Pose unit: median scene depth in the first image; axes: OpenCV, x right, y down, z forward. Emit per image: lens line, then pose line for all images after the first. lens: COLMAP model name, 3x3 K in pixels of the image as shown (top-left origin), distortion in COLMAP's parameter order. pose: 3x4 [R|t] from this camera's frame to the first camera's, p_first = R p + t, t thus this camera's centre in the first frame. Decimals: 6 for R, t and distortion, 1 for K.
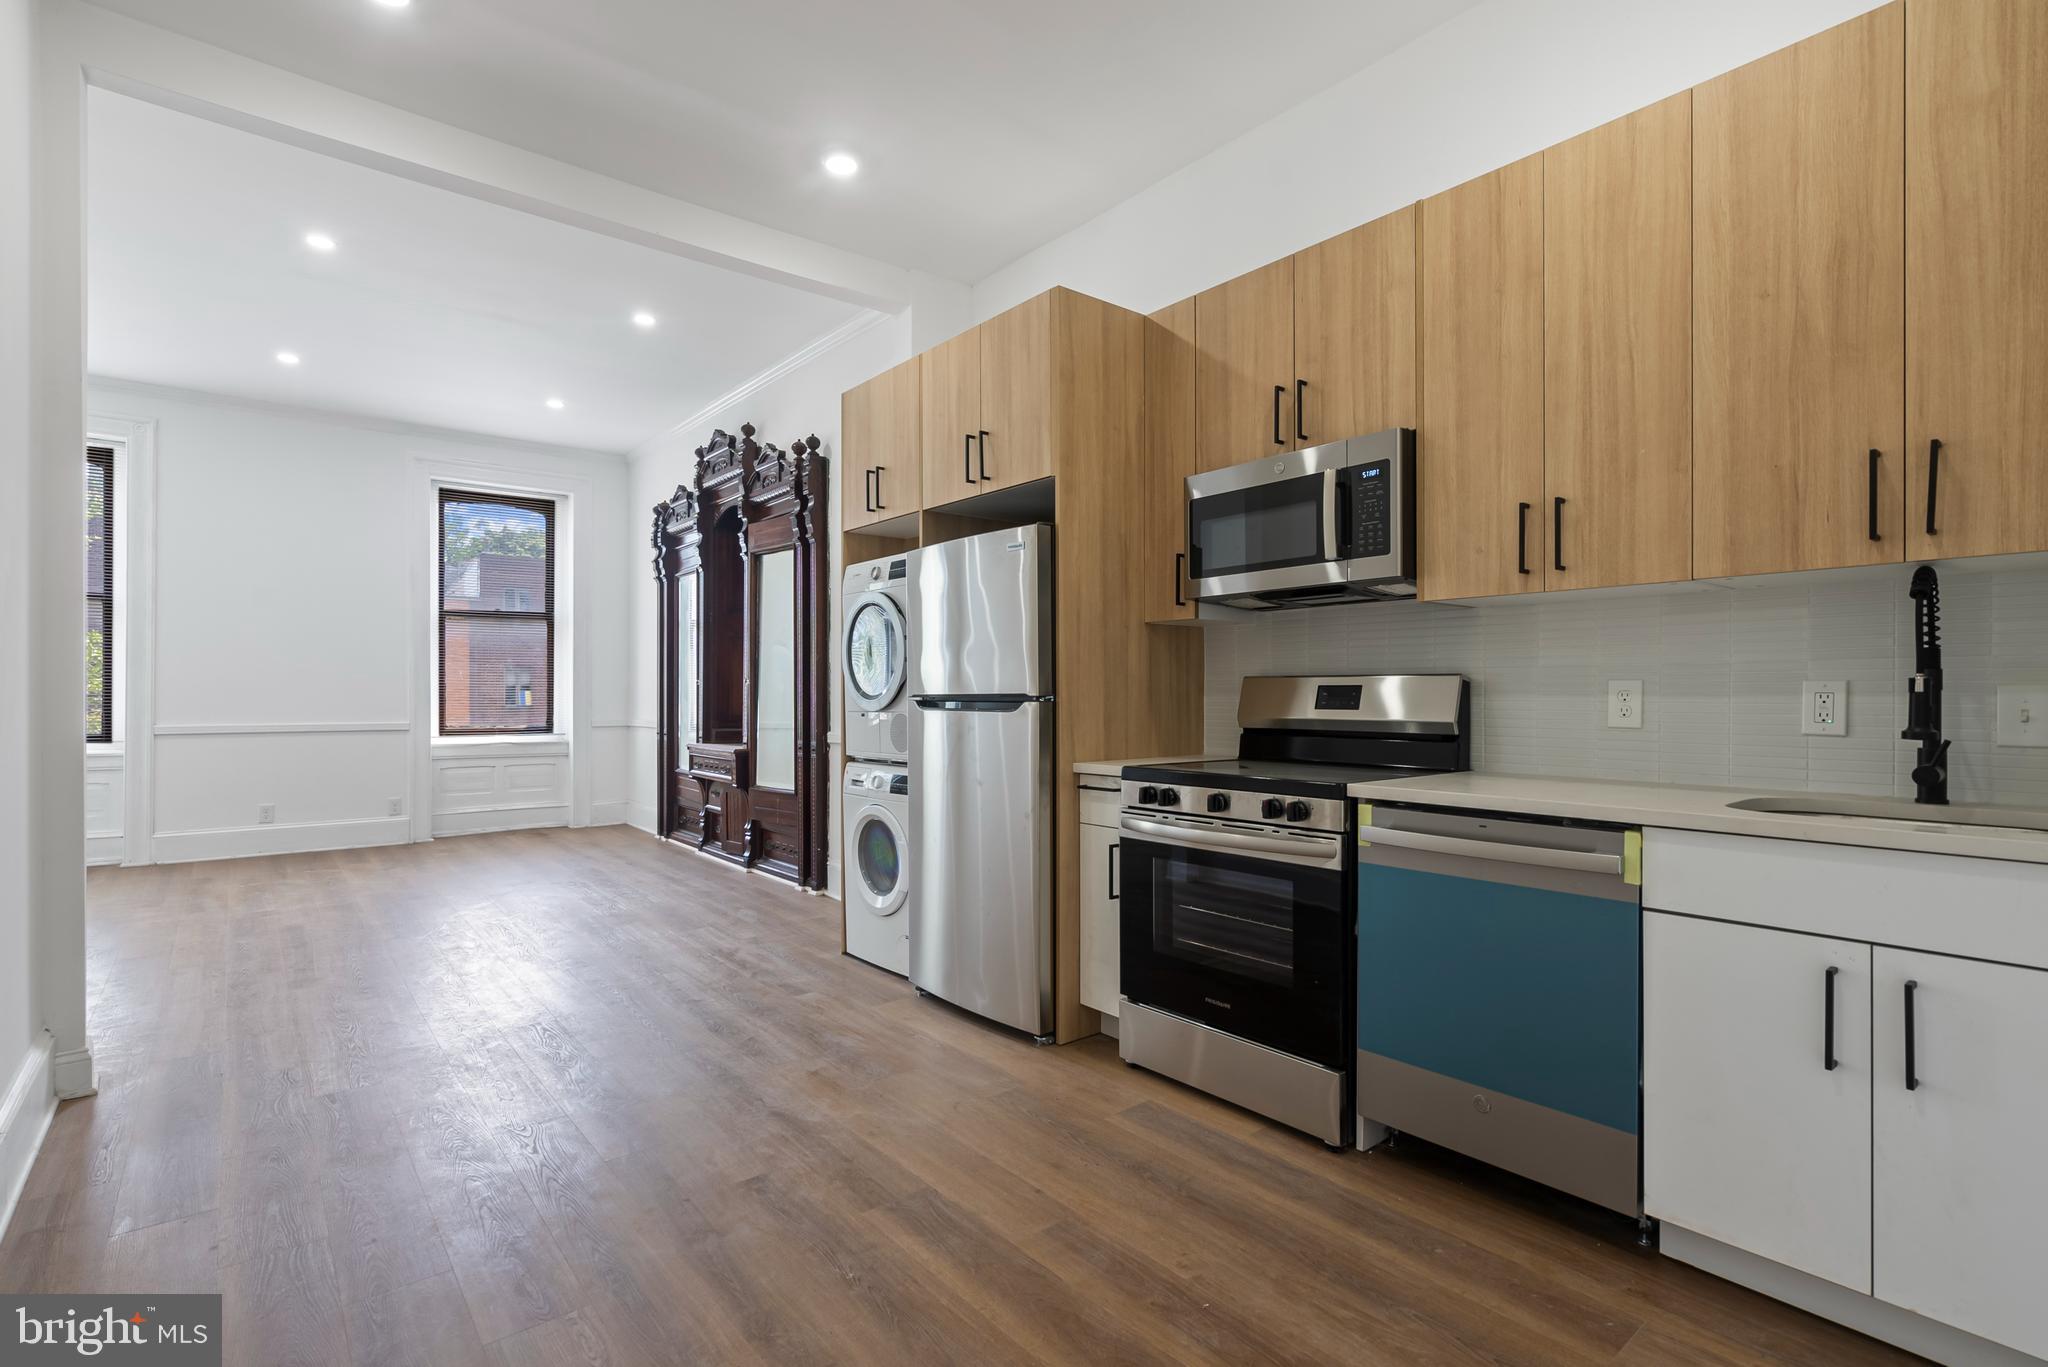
lens RADIAL K [[969.6, 0, 1017.5], [0, 969.6, 678.8], [0, 0, 1]] dist [0.001143, 0.000529]
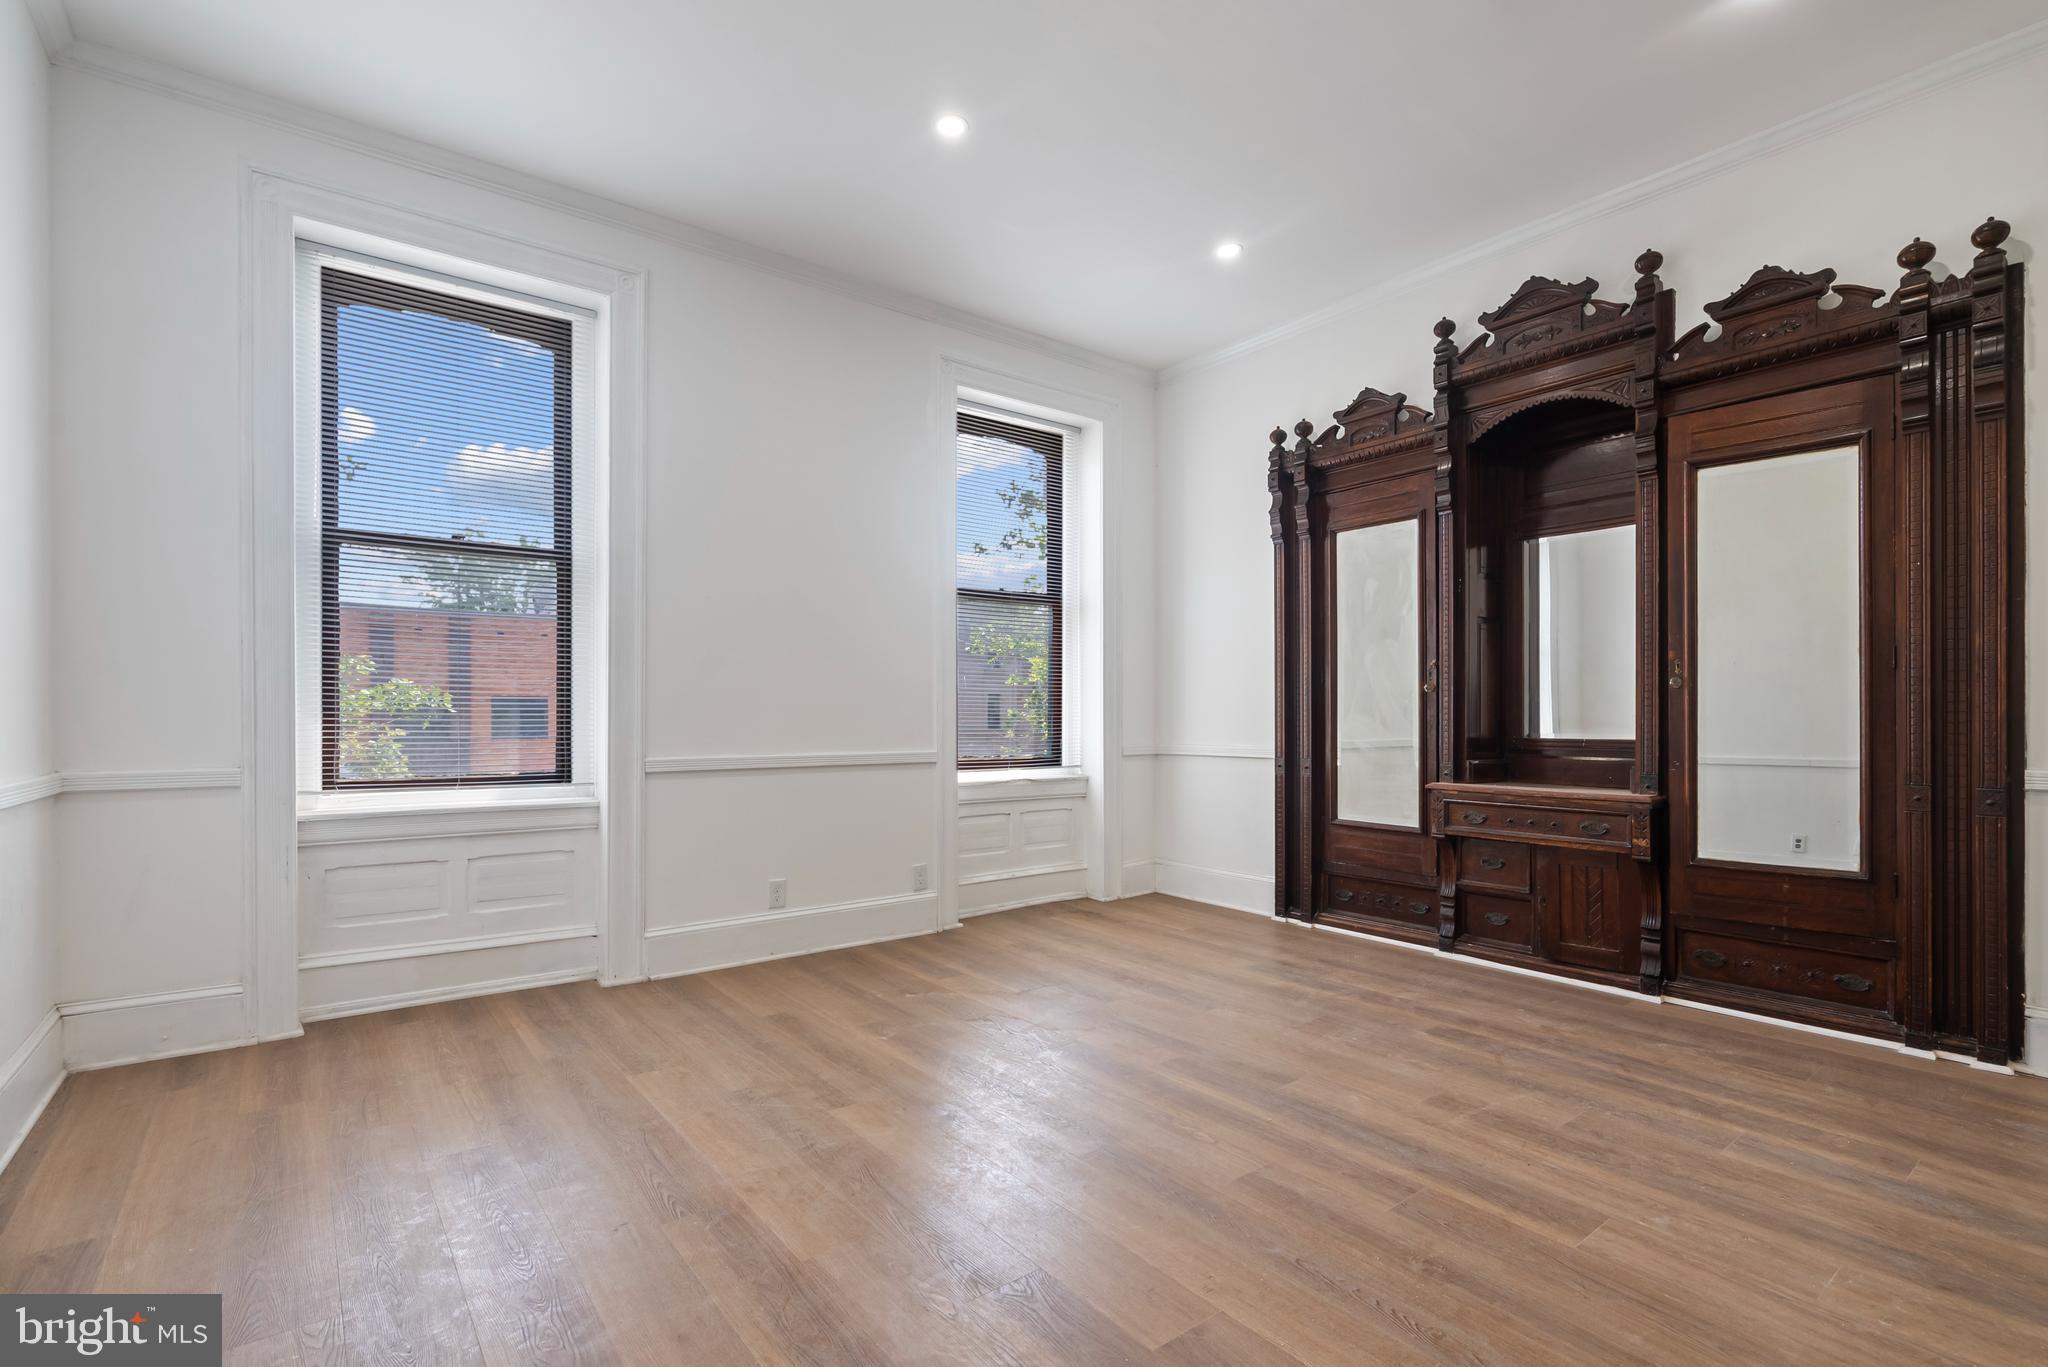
lens RADIAL K [[969.6, 0, 1029.8], [0, 969.6, 700.4], [0, 0, 1]] dist [0.001143, 0.000529]
pose [[0.999720, -0.004667, -0.023198, -1.225121], [0.004649, 0.999989, -0.000805, 0.024378], [0.023202, 0.000697, 0.999731, 0.744370]]
